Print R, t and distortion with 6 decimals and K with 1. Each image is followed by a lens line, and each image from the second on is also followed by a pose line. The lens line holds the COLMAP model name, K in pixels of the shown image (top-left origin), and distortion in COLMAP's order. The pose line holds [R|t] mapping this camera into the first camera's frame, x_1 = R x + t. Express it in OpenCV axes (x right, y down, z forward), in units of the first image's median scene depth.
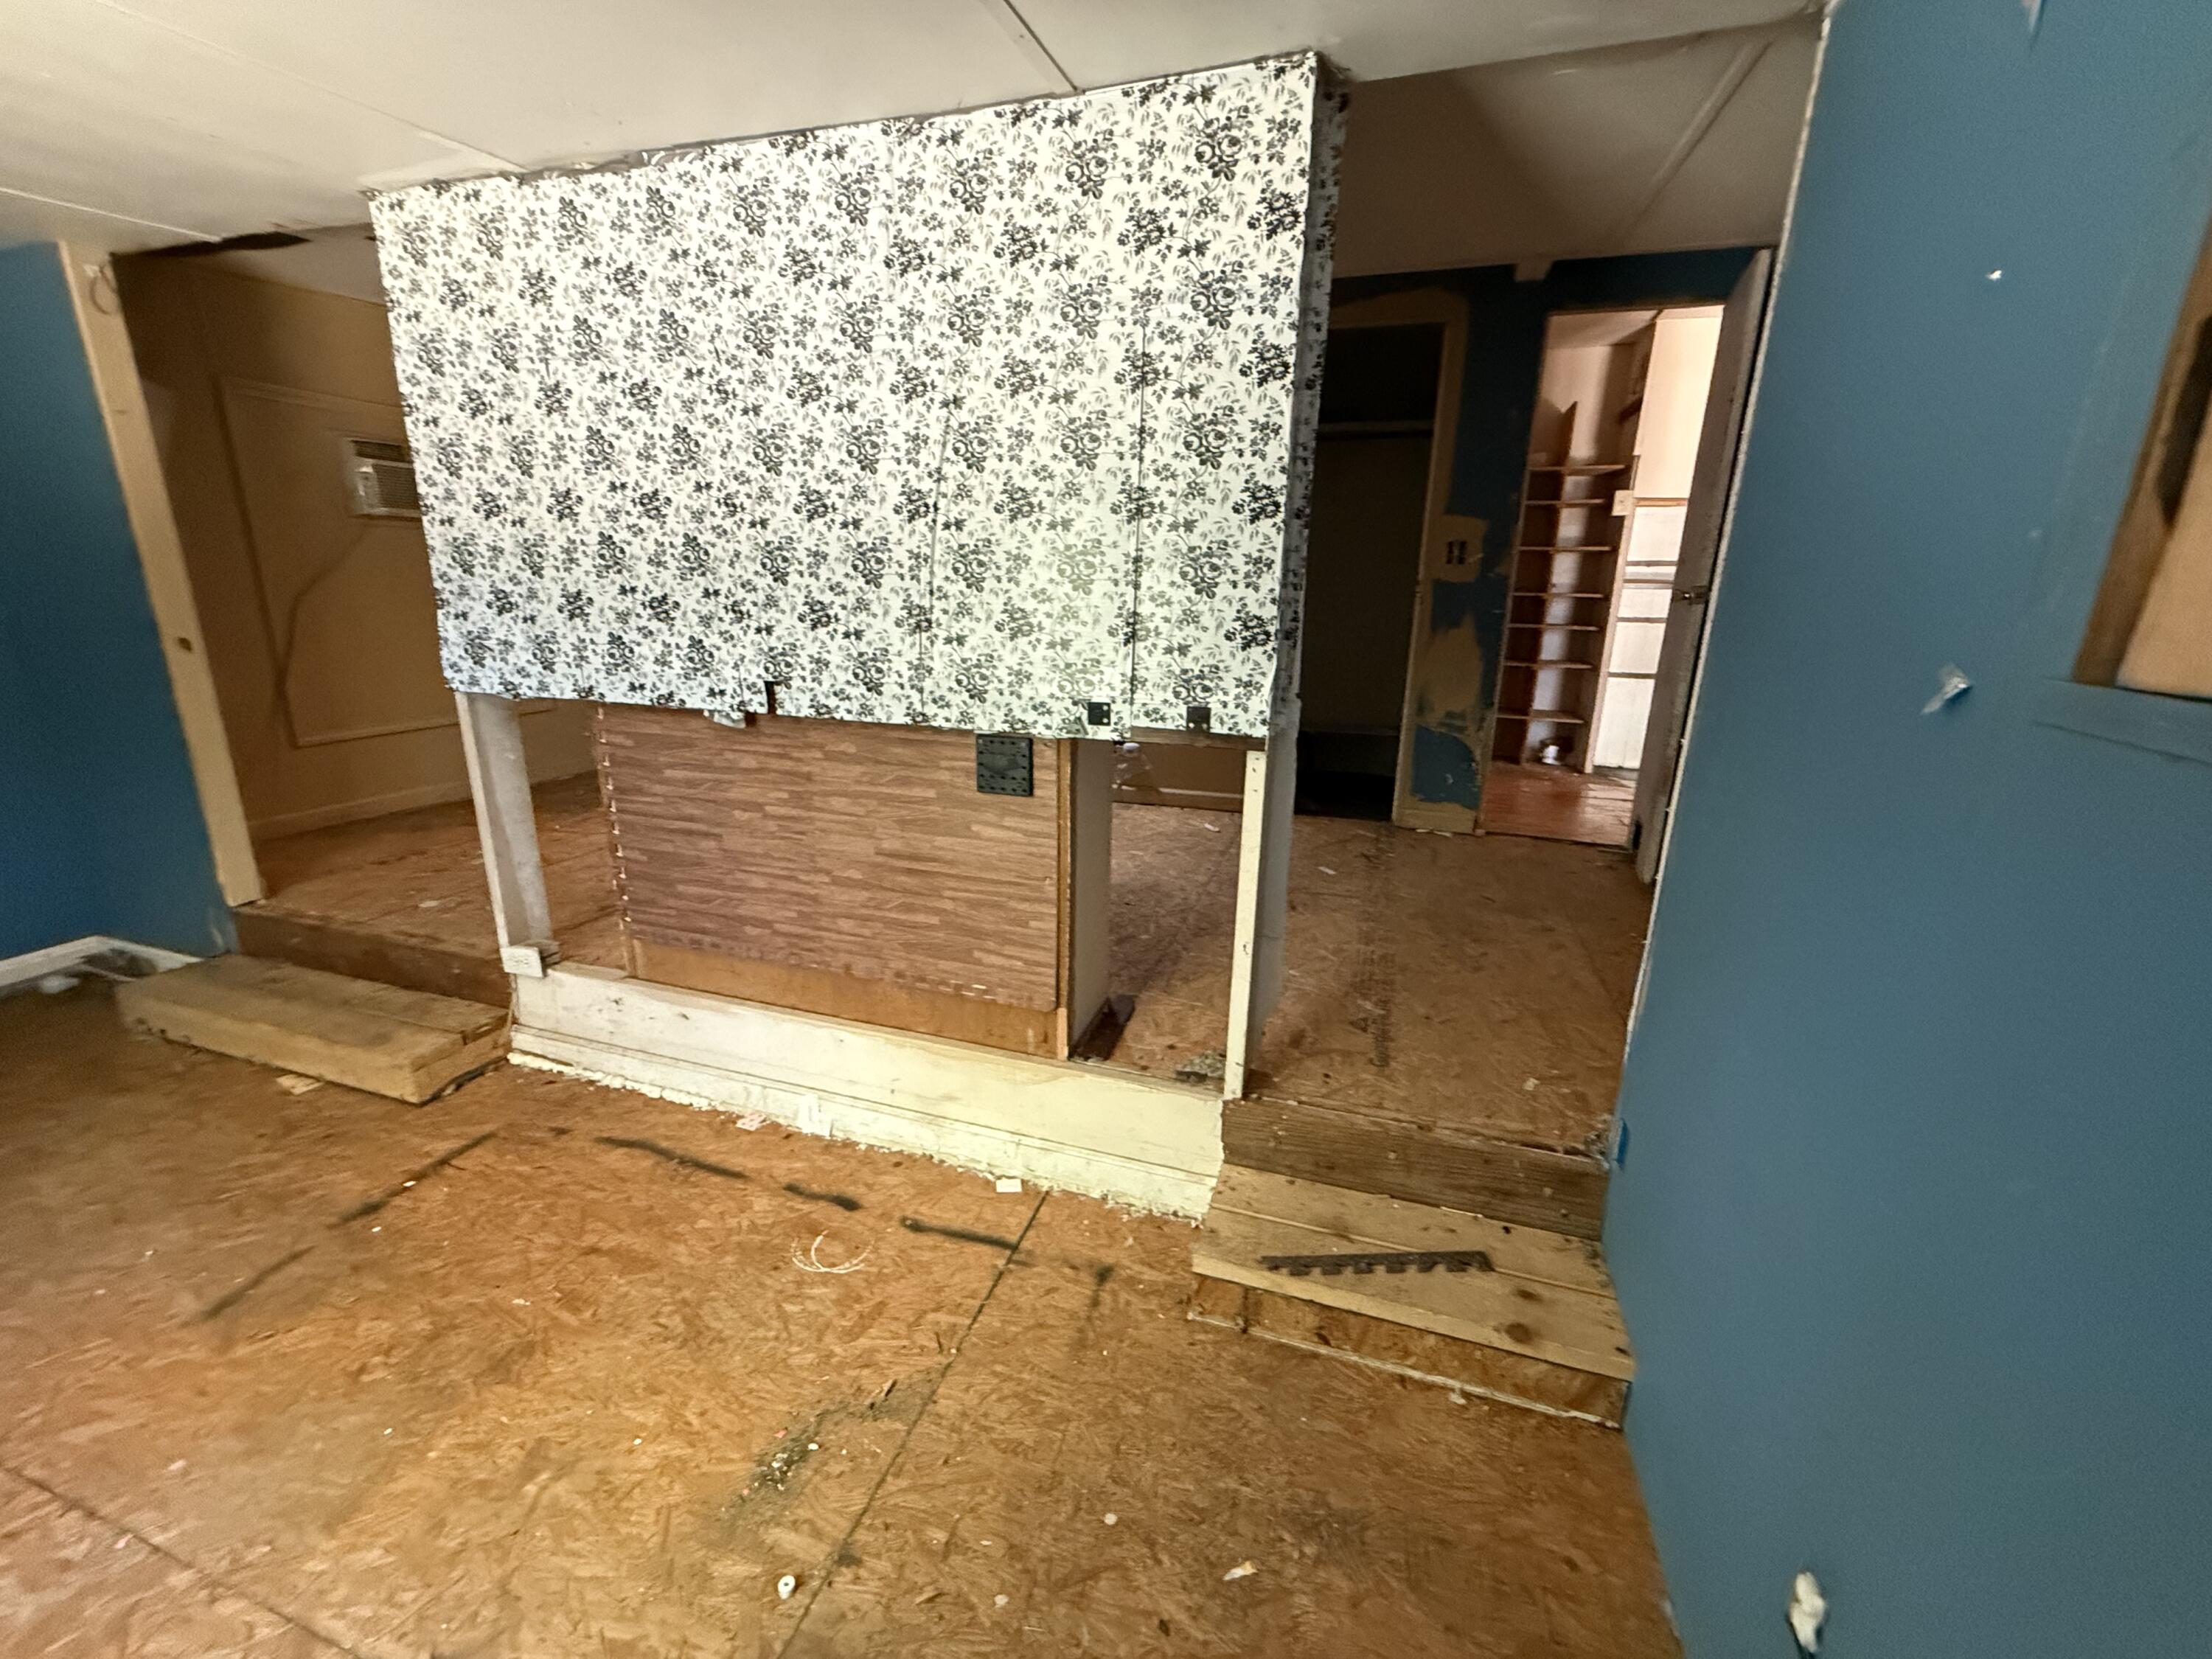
lens RADIAL K [[883.6, 0, 1101.4], [0, 883.6, 828.9], [0, 0, 1]] dist [0.000801, -0.000293]
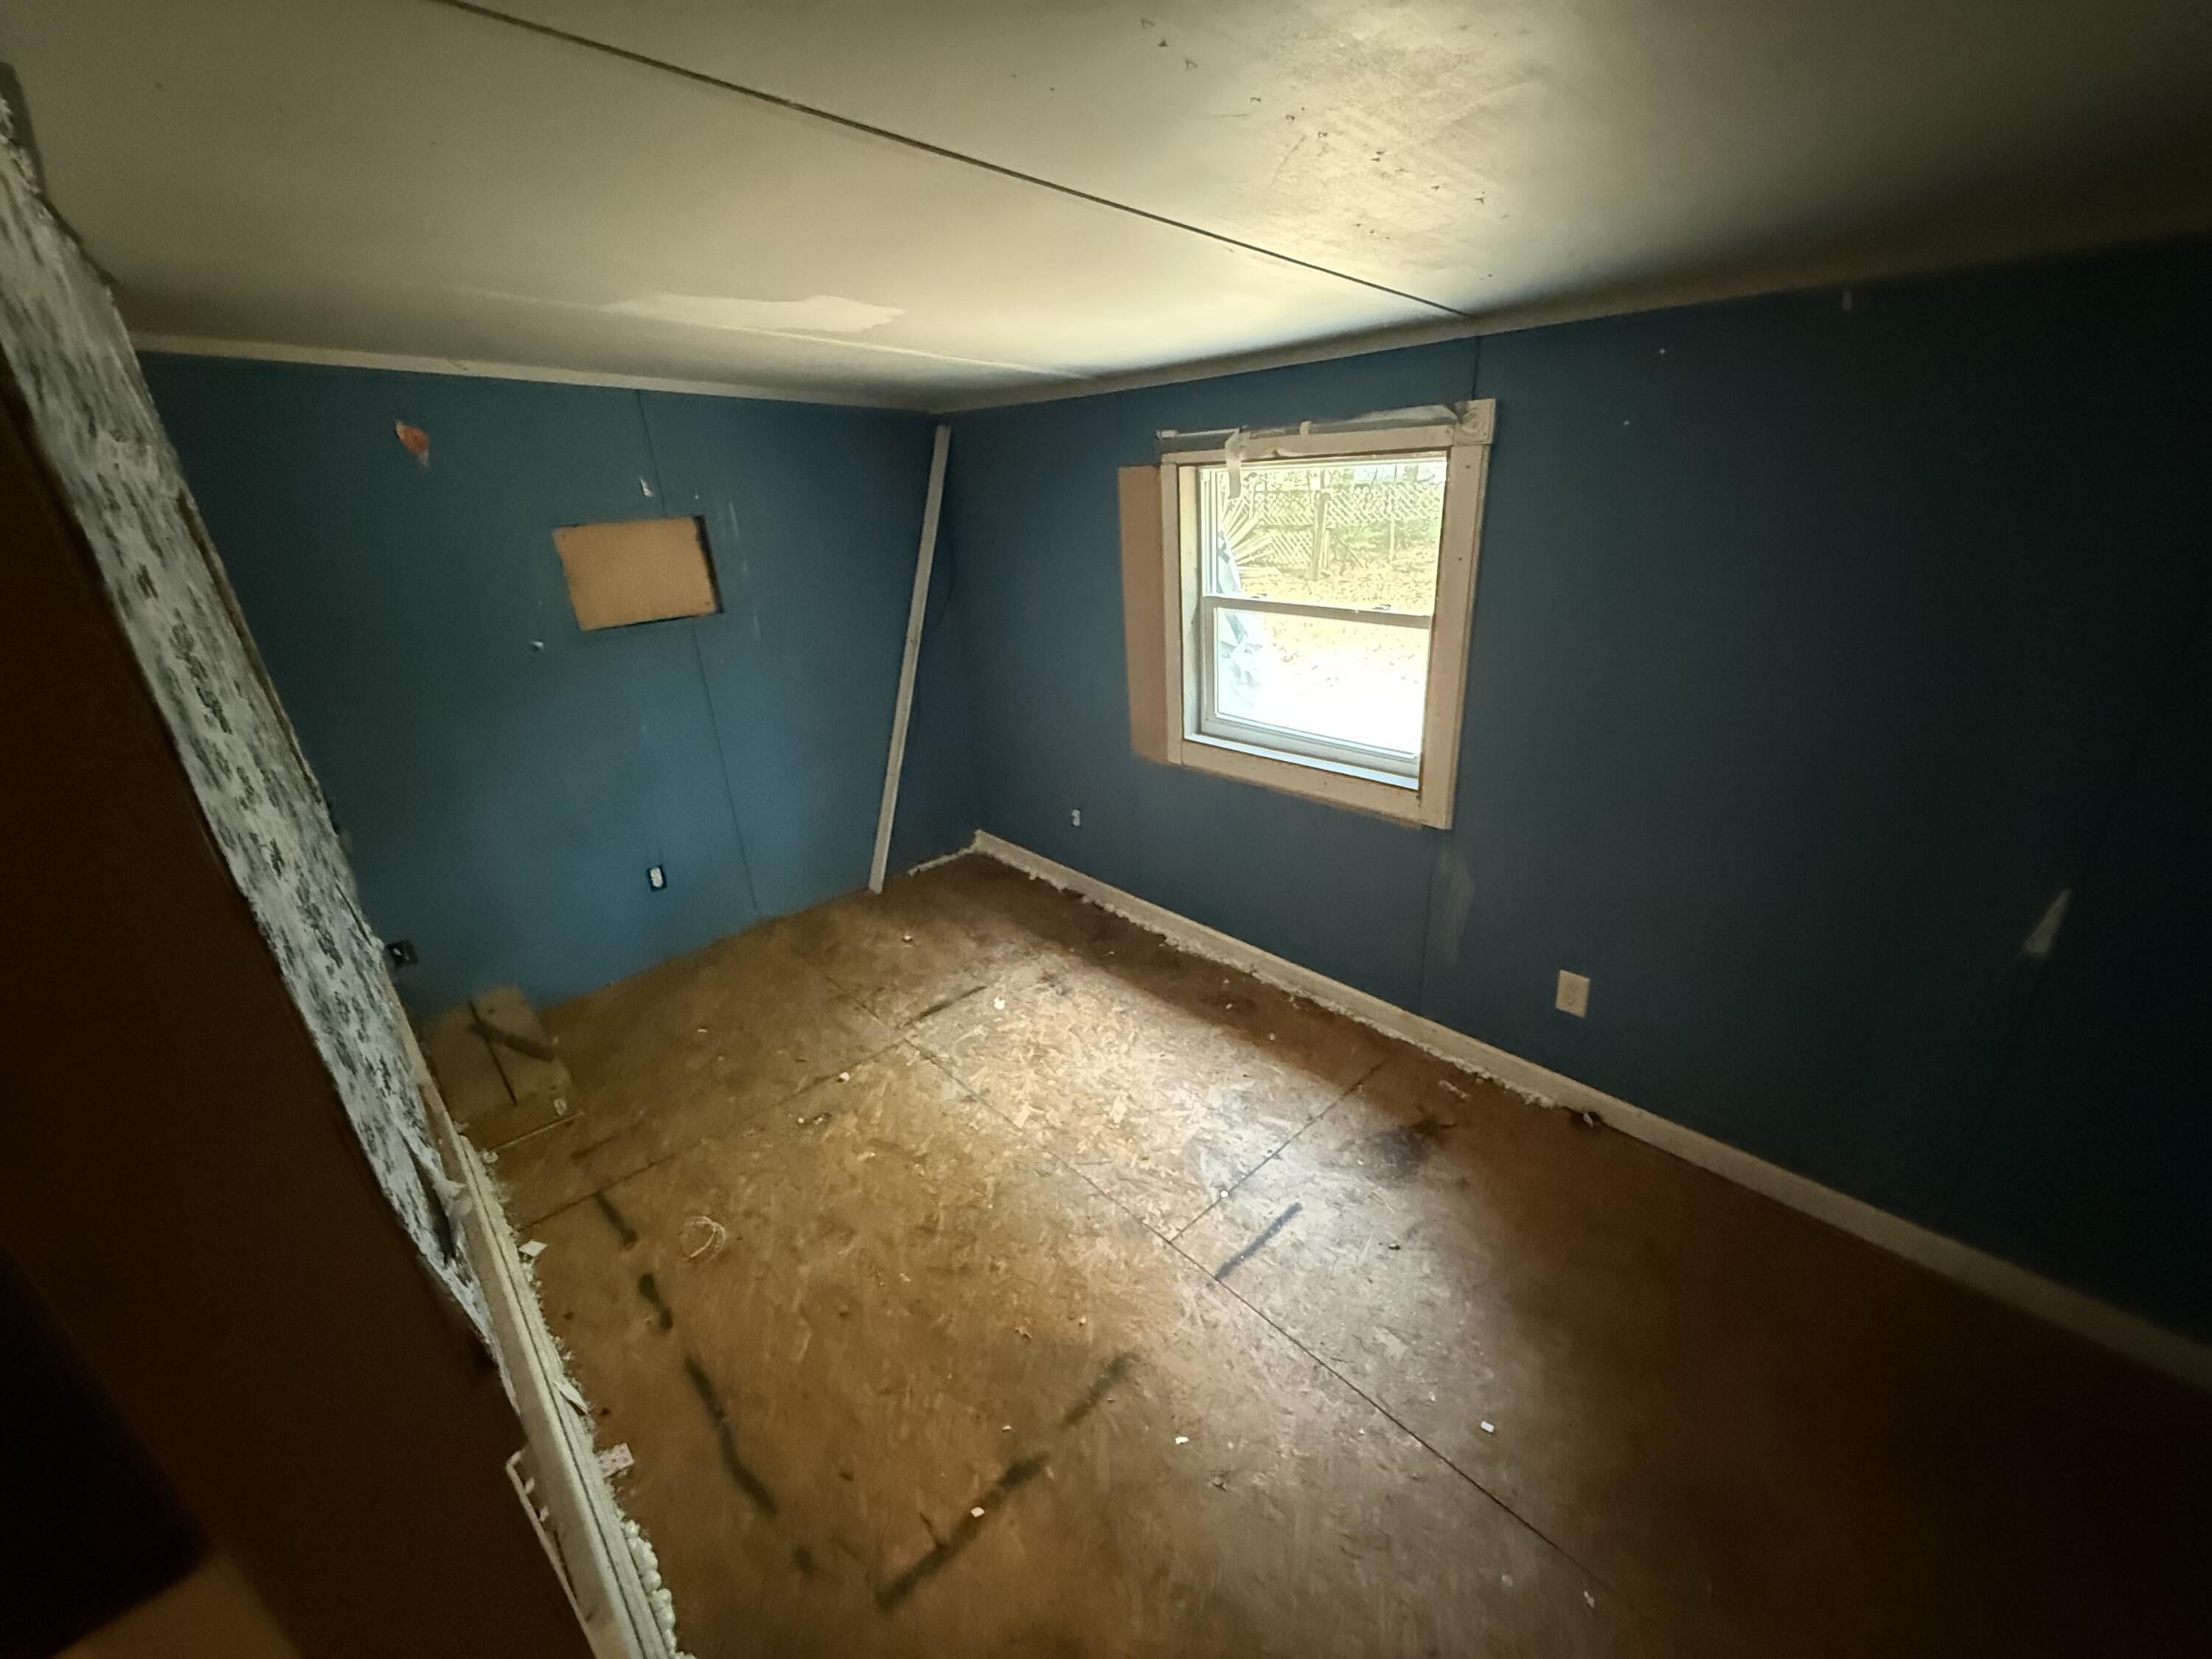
lens RADIAL K [[883.6, 0, 1107.0], [0, 883.6, 834.6], [0, 0, 1]] dist [0.000801, -0.000293]
pose [[-0.871143, -0.160329, 0.464118, -1.219256], [0.164466, 0.795326, 0.583445, -0.541700], [-0.462668, 0.584595, -0.666474, 1.187728]]
